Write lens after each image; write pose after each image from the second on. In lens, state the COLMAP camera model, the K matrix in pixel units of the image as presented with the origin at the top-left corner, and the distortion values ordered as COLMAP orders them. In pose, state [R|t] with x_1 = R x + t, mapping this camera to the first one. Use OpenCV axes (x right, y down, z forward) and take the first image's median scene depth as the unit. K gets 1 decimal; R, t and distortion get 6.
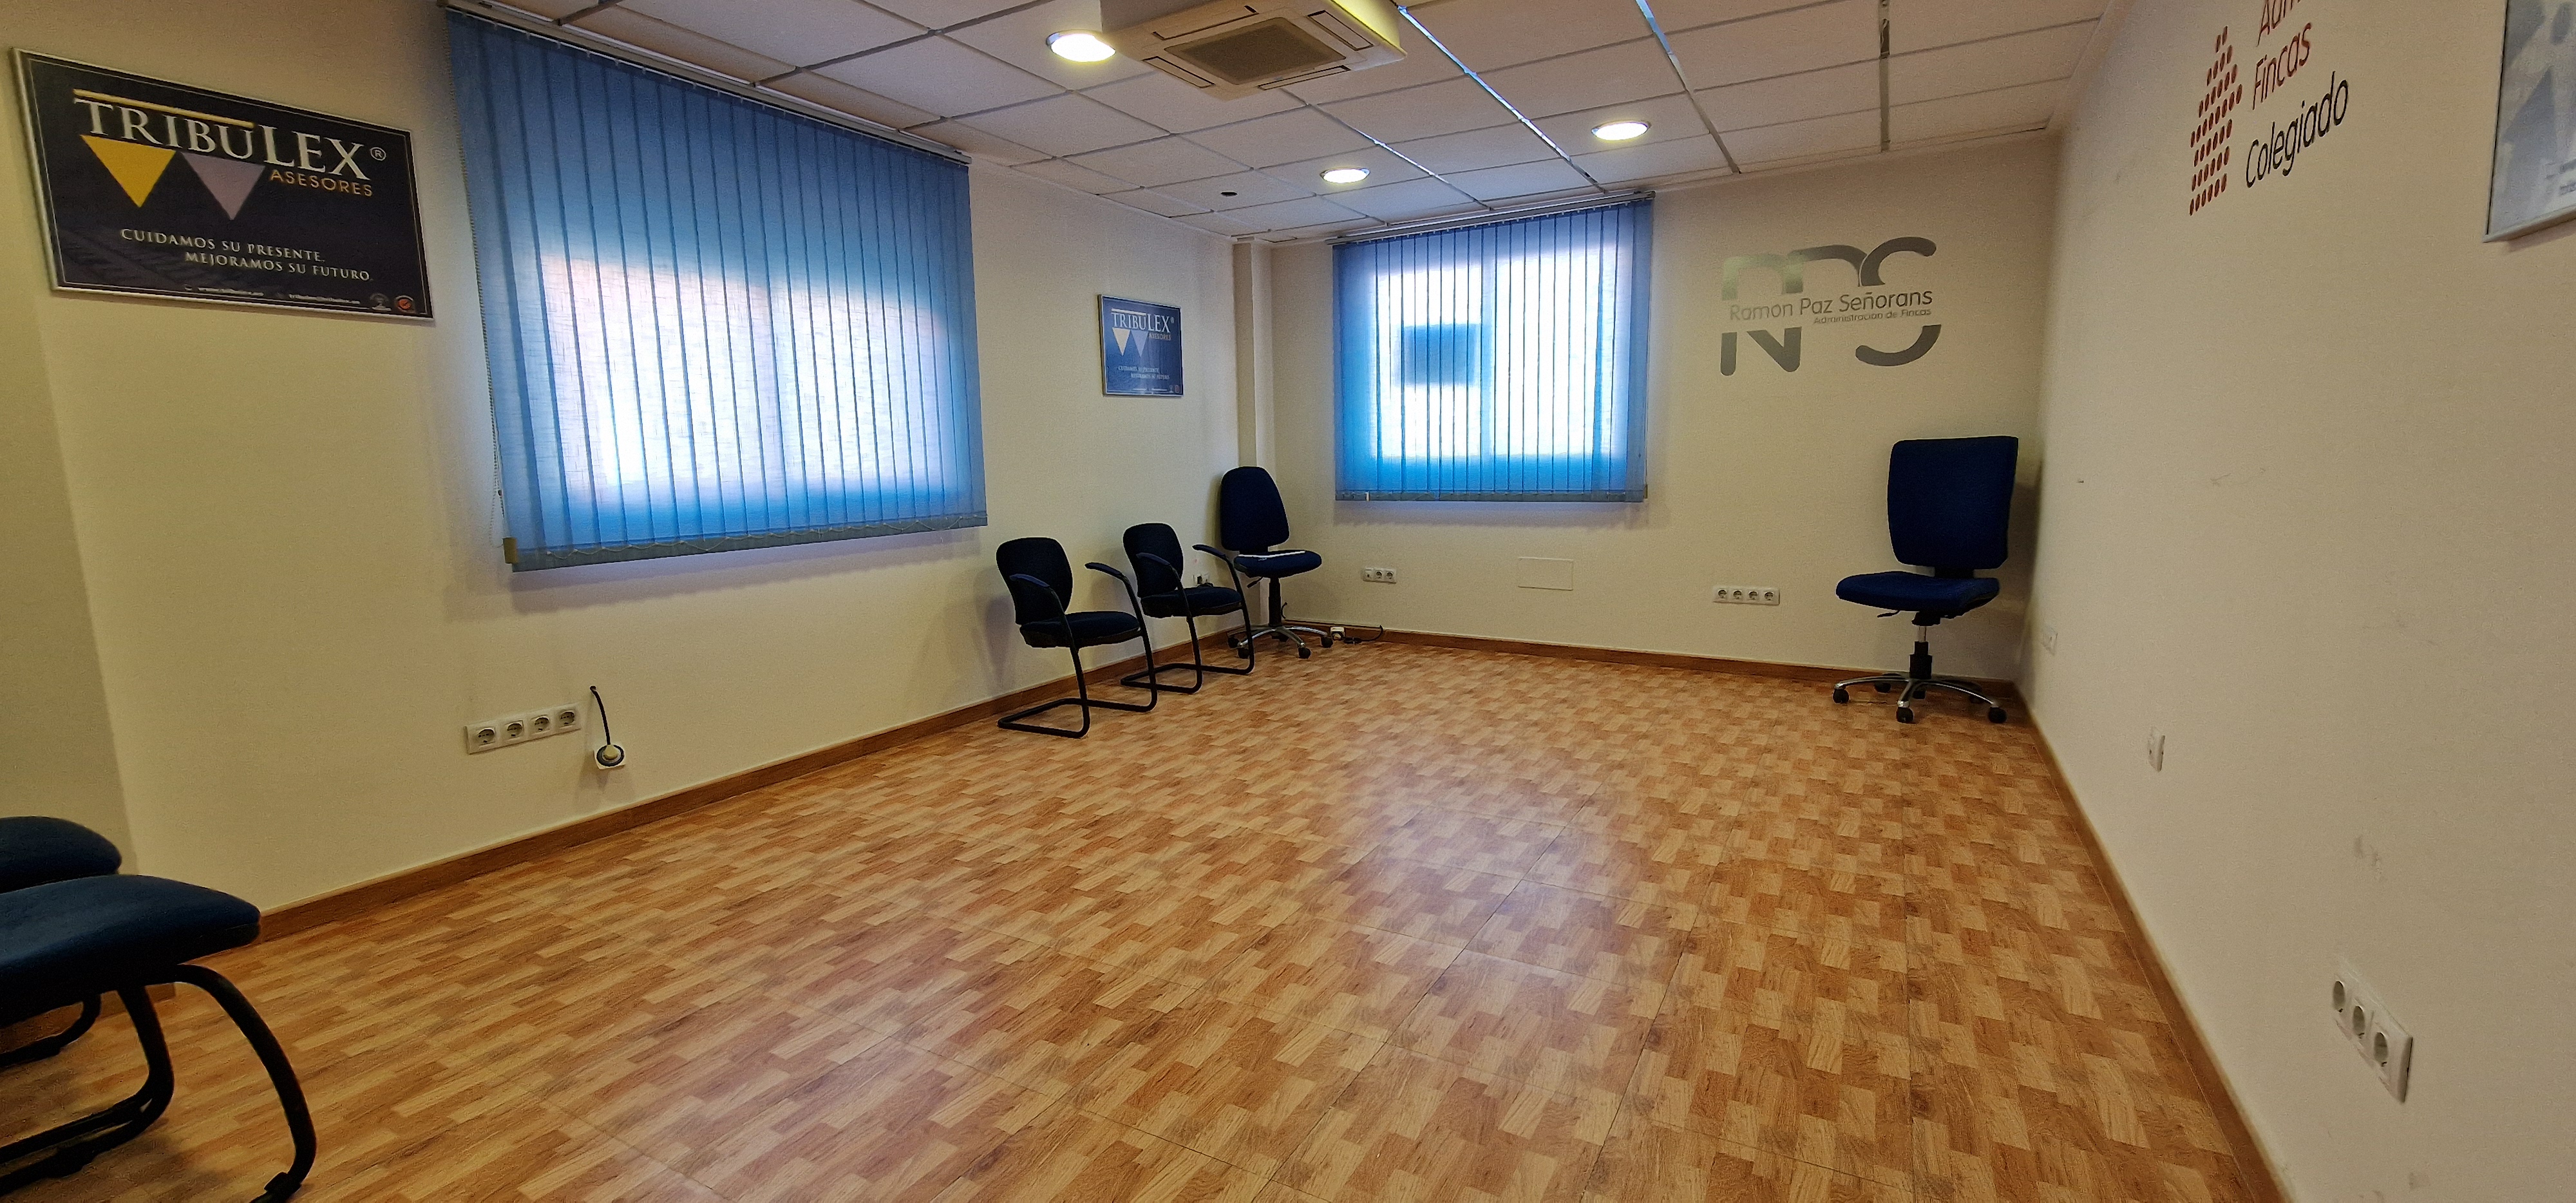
lens RADIAL K [[1055.2, 0, 1285.1], [0, 1055.2, 605.1], [0, 0, 1]] dist [-0.003266, -0.000289]
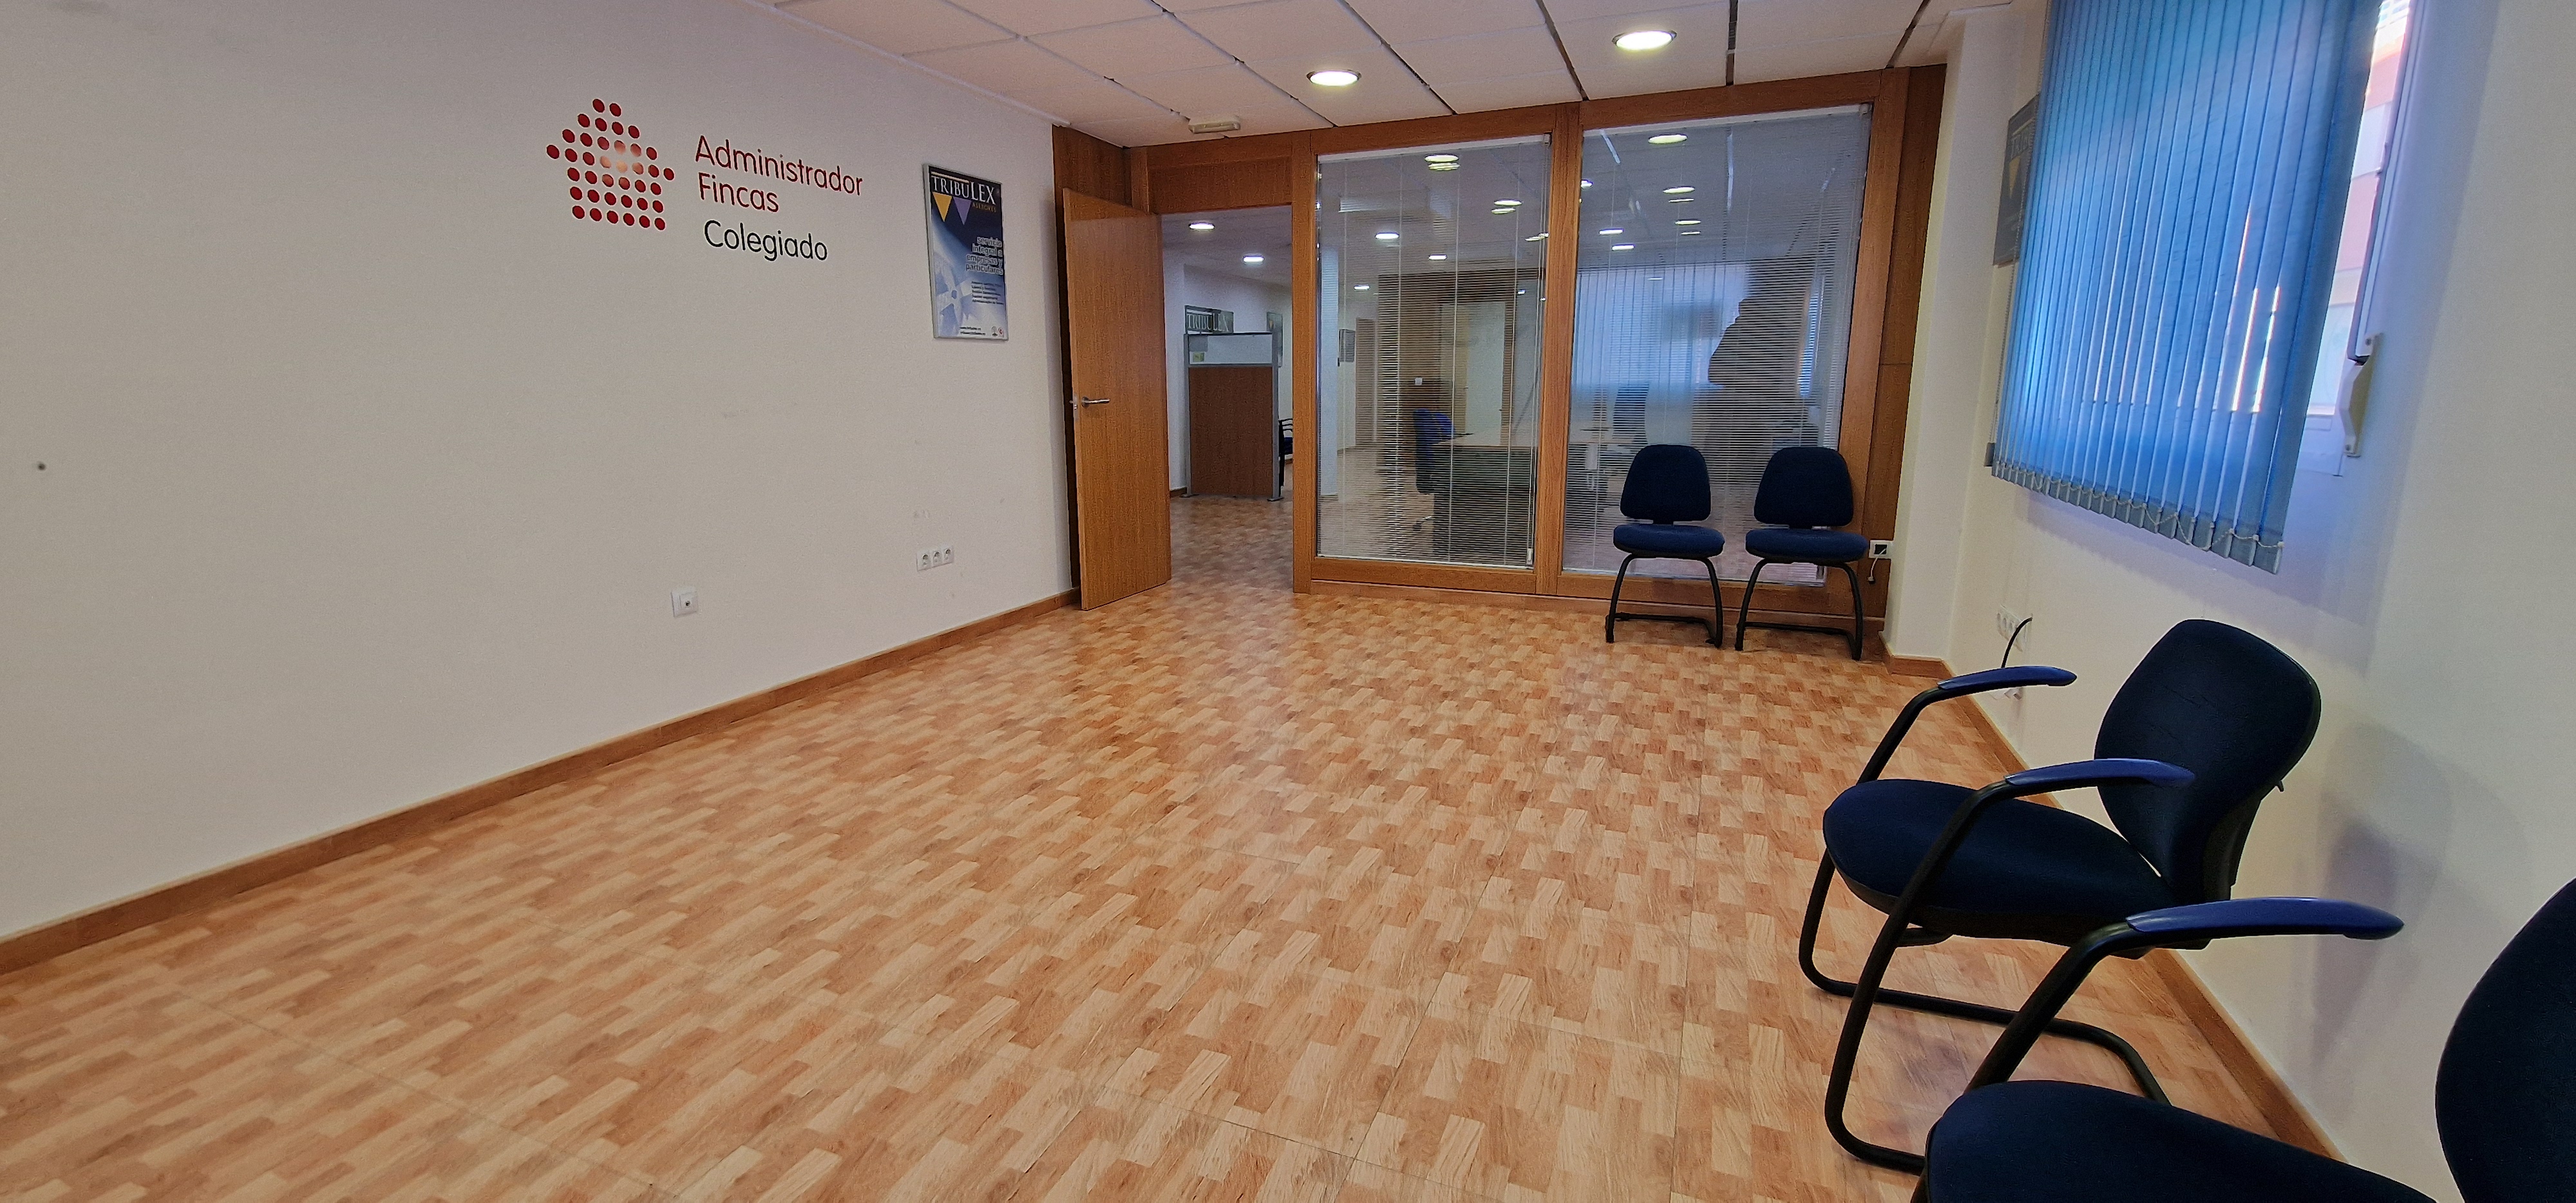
lens RADIAL K [[1061.4, 0, 1282.6], [0, 1061.4, 627.9], [0, 0, 1]] dist [-0.001853, -0.000136]
pose [[-0.992315, 0.052378, -0.112103, 0.129529], [0.007620, 0.930136, 0.367137, -0.292345], [0.123501, 0.363462, -0.923387, 1.981164]]
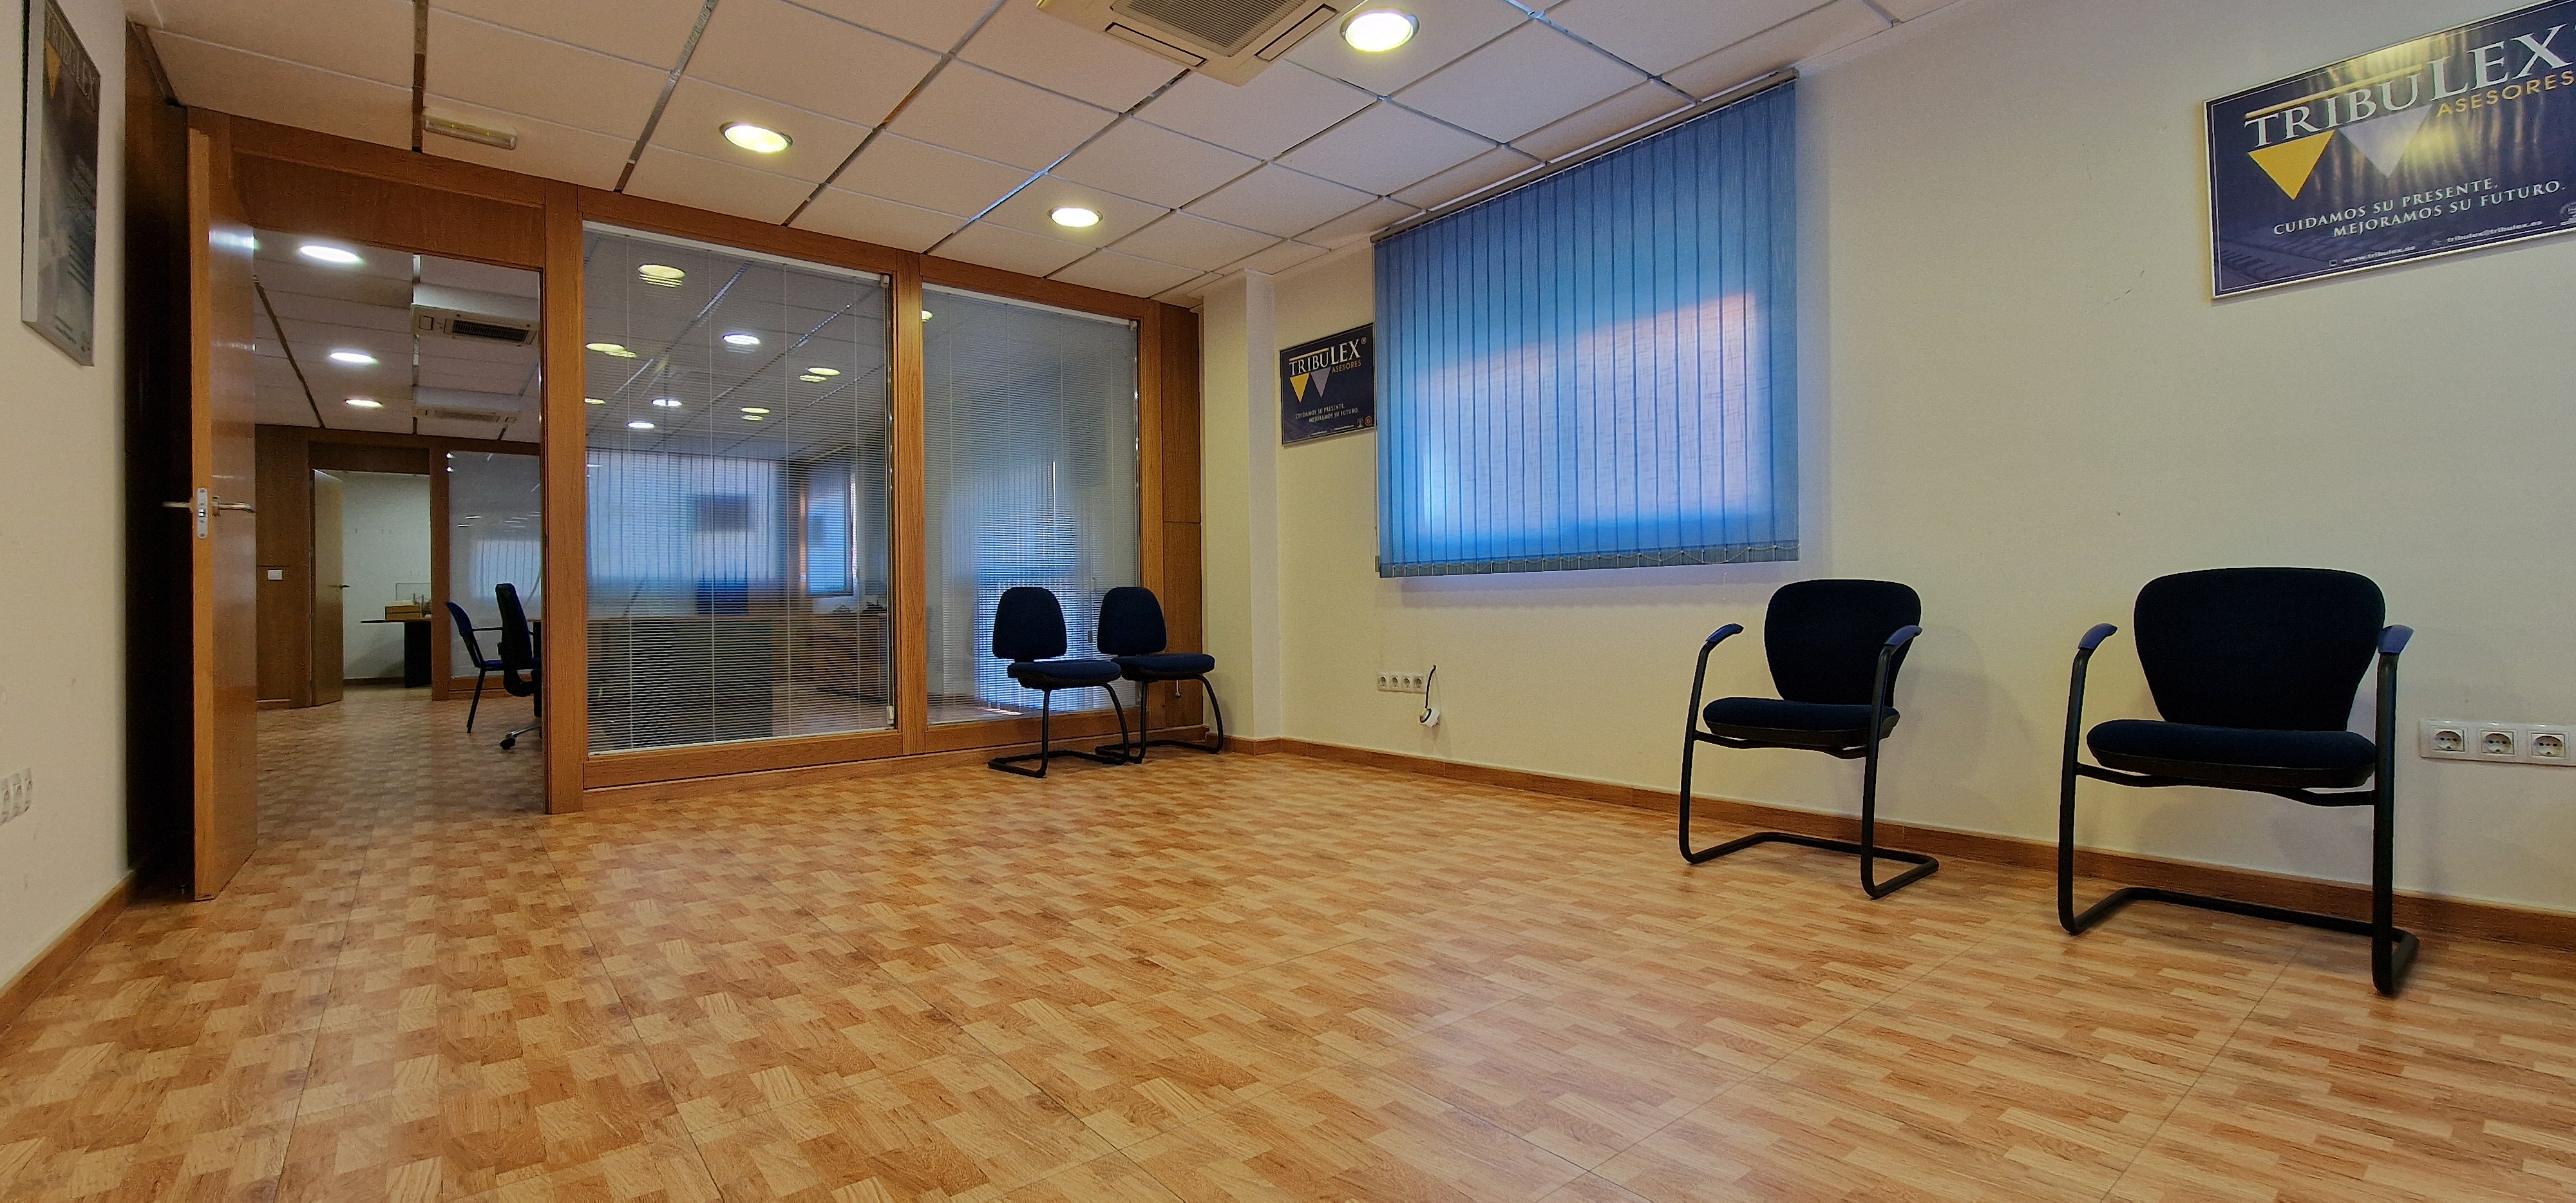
lens RADIAL K [[1055.2, 0, 1285.1], [0, 1055.2, 605.1], [0, 0, 1]] dist [-0.003266, -0.000289]
pose [[-0.366779, 0.026487, -0.929931, 0.788283], [-0.108692, 0.991529, 0.071111, -0.087863], [0.923937, 0.127159, -0.360793, 1.441622]]
